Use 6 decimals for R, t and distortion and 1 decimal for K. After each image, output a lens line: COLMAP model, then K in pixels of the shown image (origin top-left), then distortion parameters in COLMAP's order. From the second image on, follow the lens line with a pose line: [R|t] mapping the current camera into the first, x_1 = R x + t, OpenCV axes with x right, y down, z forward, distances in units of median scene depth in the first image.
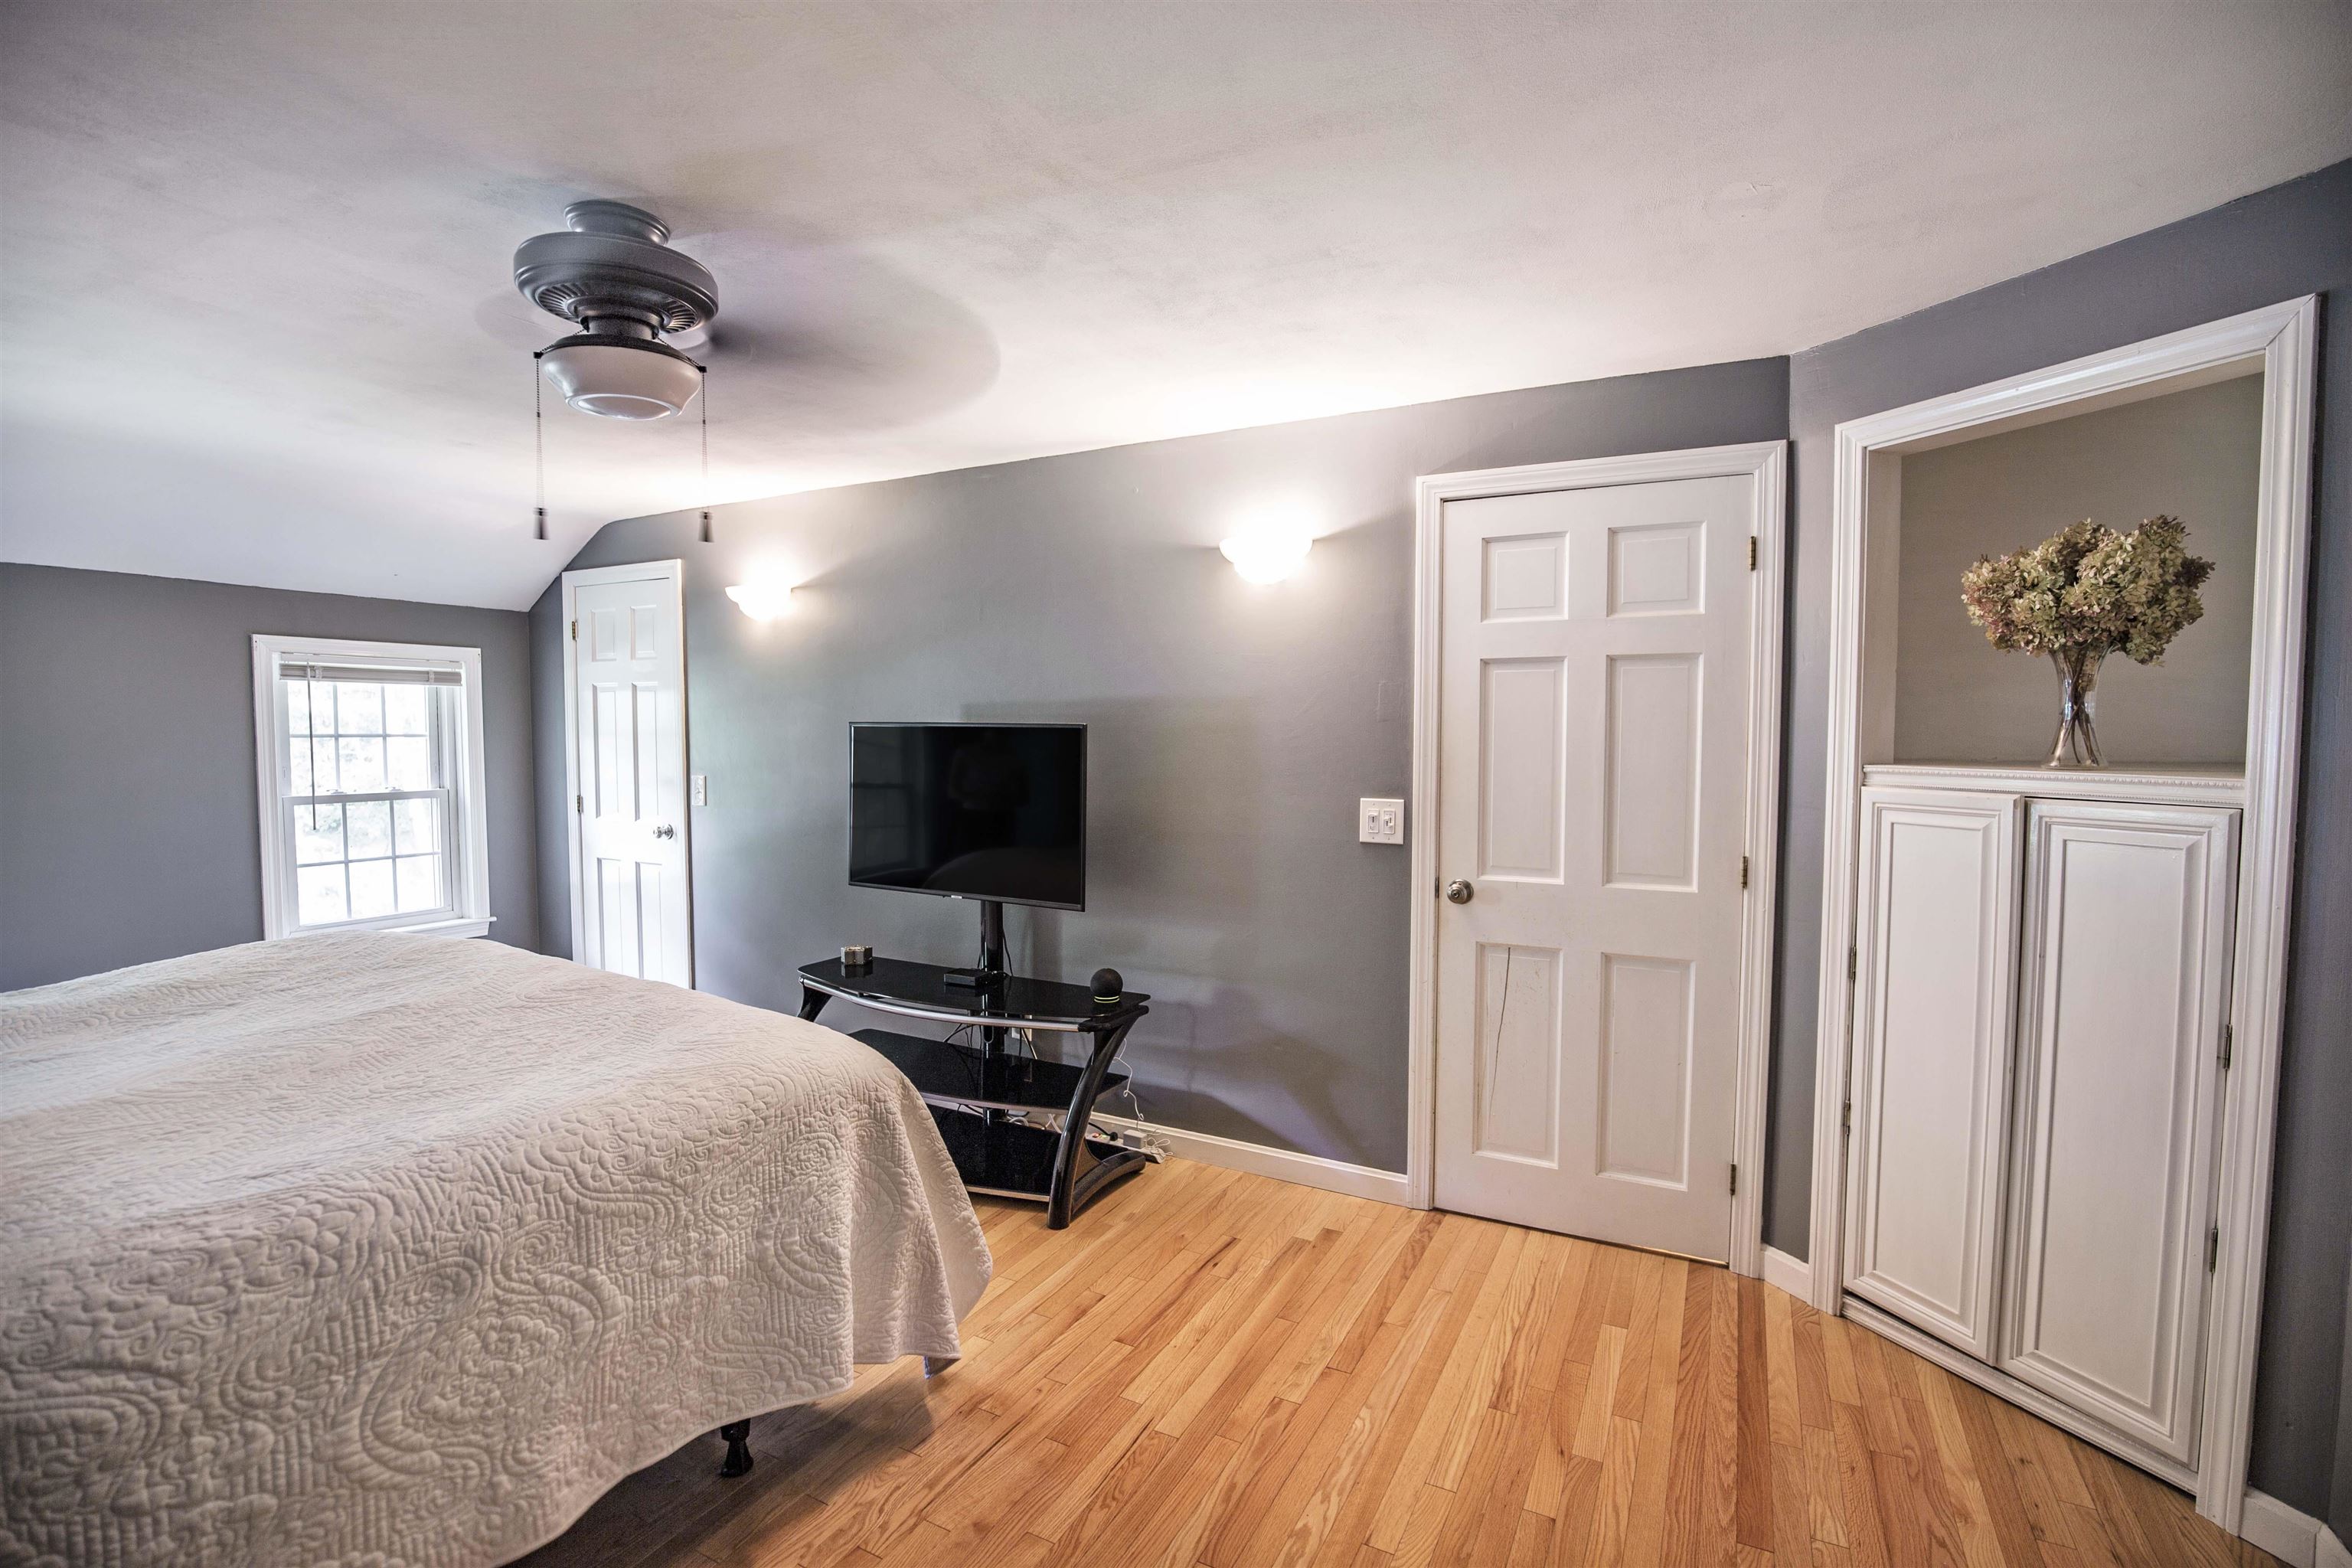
lens RADIAL K [[1078.7, 0, 1185.2], [0, 1078.7, 779.4], [0, 0, 1]] dist [-0.028690, 0.002352]
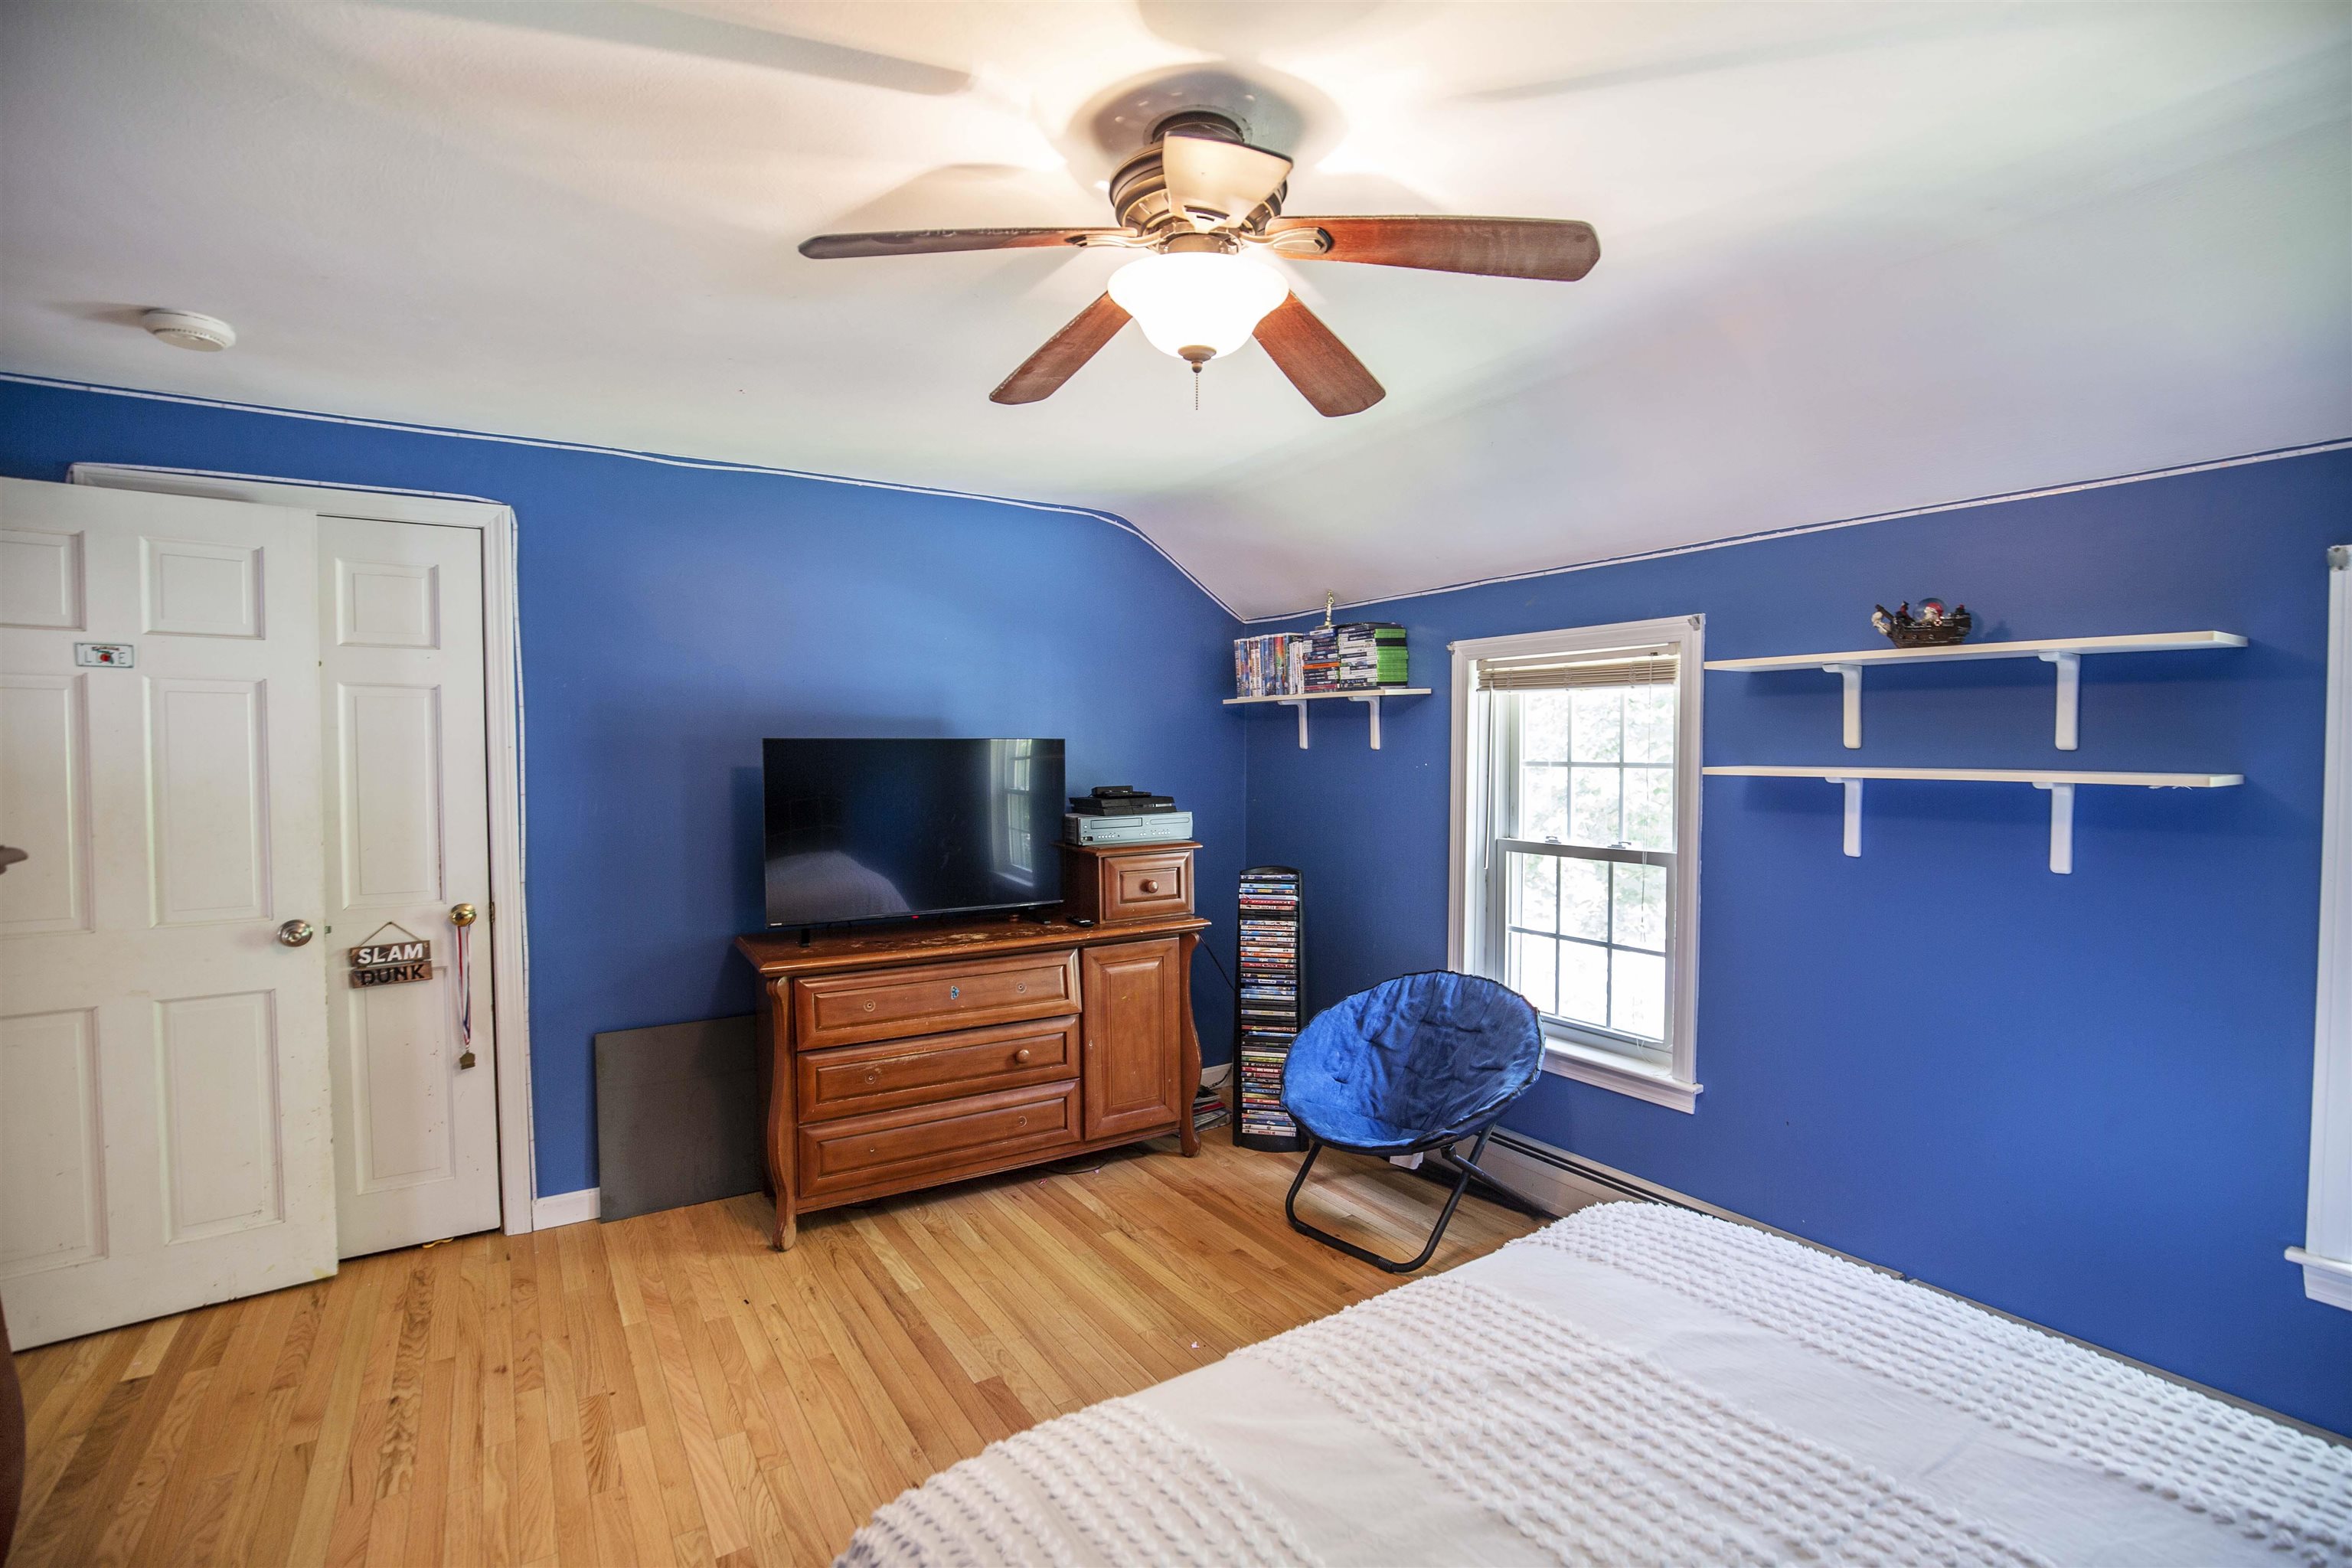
lens RADIAL K [[1078.7, 0, 1191.0], [0, 1078.7, 783.0], [0, 0, 1]] dist [-0.028690, 0.002352]
pose [[-0.480924, 0.026319, -0.876367, -0.024456], [-0.048176, 0.997246, 0.056387, -0.059041], [0.875438, 0.069338, -0.478331, 1.165463]]
